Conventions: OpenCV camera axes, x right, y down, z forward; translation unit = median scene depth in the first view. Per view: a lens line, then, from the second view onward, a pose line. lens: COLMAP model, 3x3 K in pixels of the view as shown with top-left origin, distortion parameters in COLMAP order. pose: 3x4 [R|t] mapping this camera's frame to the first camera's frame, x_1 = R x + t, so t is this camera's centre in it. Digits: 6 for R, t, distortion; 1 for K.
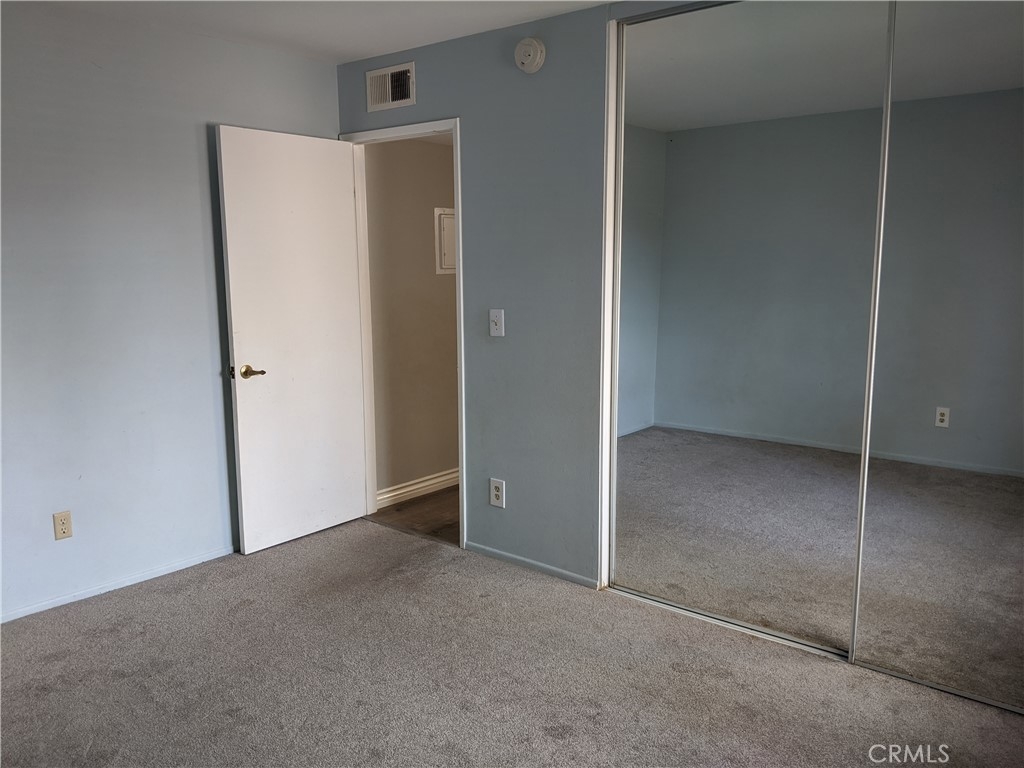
lens RADIAL K [[812.1, 0, 512.0], [0, 812.1, 384.0], [0, 0, 1]] dist [0.034077, -0.104096]
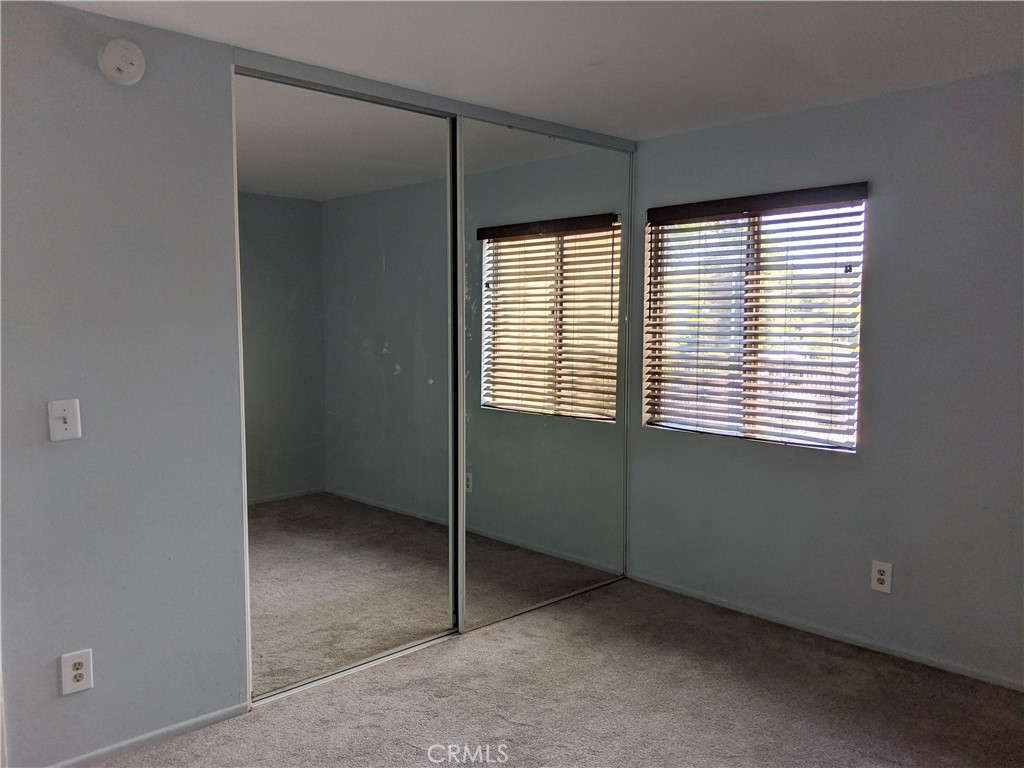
lens RADIAL K [[812.1, 0, 512.0], [0, 812.1, 384.0], [0, 0, 1]] dist [0.034077, -0.104096]
pose [[0.117435, -0.080559, 0.989808, -0.649852], [0.156210, 0.985795, 0.061699, -0.089551], [-0.980718, 0.147372, 0.128351, 0.555793]]
